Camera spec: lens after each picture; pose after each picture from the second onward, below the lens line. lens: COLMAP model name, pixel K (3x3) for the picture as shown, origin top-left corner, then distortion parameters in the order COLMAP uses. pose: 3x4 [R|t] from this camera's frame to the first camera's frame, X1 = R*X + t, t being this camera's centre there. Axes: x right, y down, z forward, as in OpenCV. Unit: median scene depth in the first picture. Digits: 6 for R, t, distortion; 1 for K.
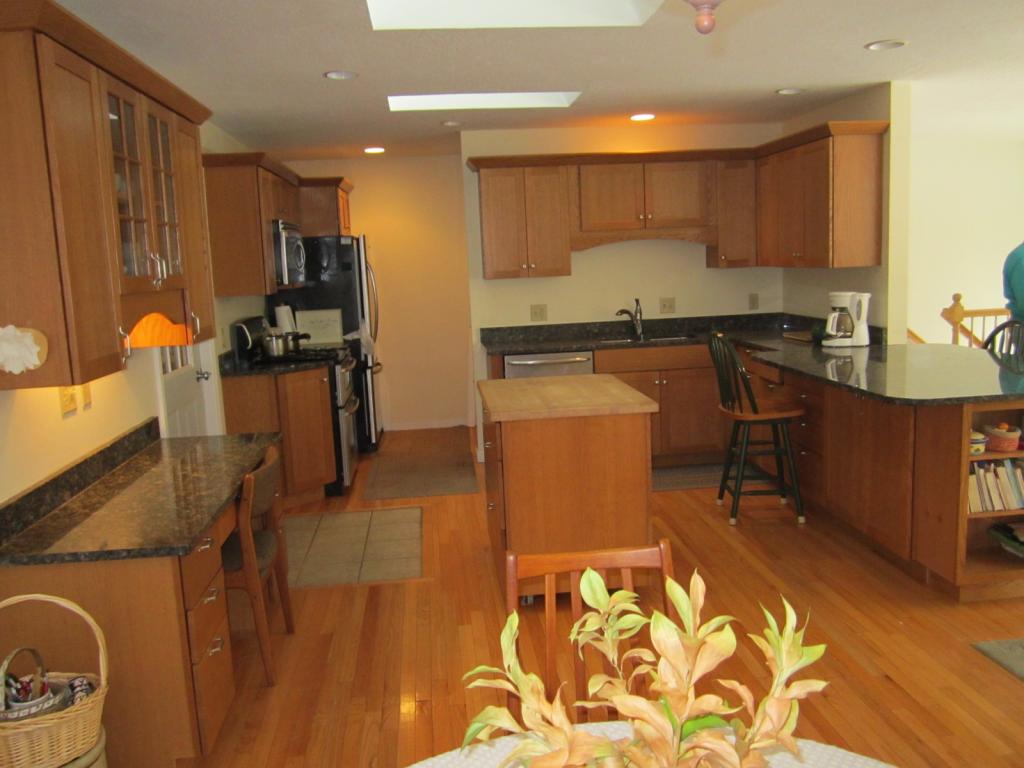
lens RADIAL K [[853.1, 0, 512.0], [0, 853.1, 384.0], [0, 0, 1]] dist [-0.036710, 0.001289]
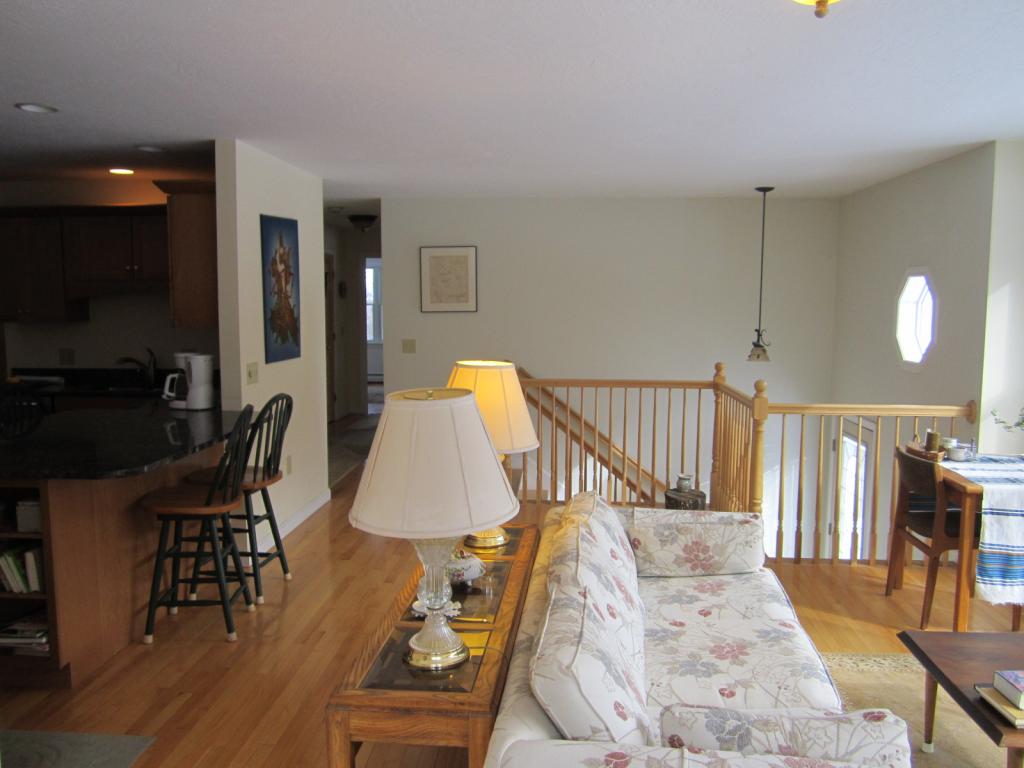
lens RADIAL K [[879.0, 0, 512.0], [0, 879.0, 384.0], [0, 0, 1]] dist [-0.054445, 0.004814]
pose [[0.981387, 0.063471, -0.181250, 0.761026], [-0.071312, 0.996765, -0.037068, -0.050725], [0.178311, 0.049304, 0.982738, 0.070241]]
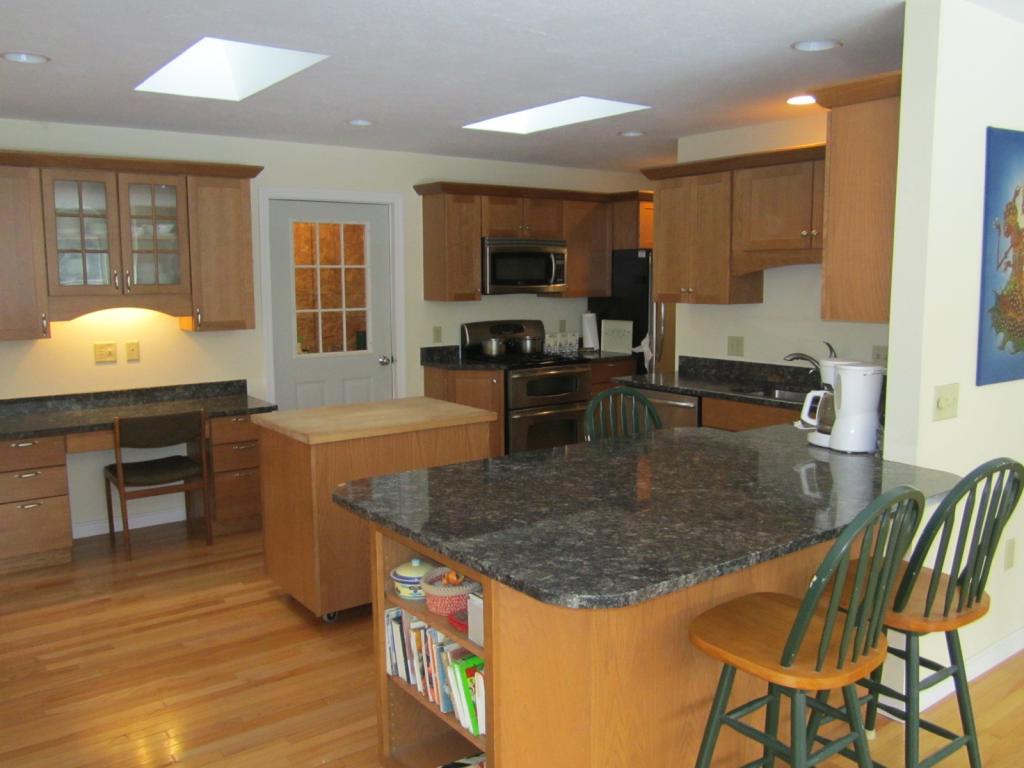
lens RADIAL K [[853.1, 0, 512.0], [0, 853.1, 384.0], [0, 0, 1]] dist [-0.036710, 0.001289]
pose [[0.504348, 0.149803, -0.850407, 0.645448], [-0.144086, 0.985629, 0.088170, -0.089959], [0.851395, 0.078064, 0.518684, 0.388373]]
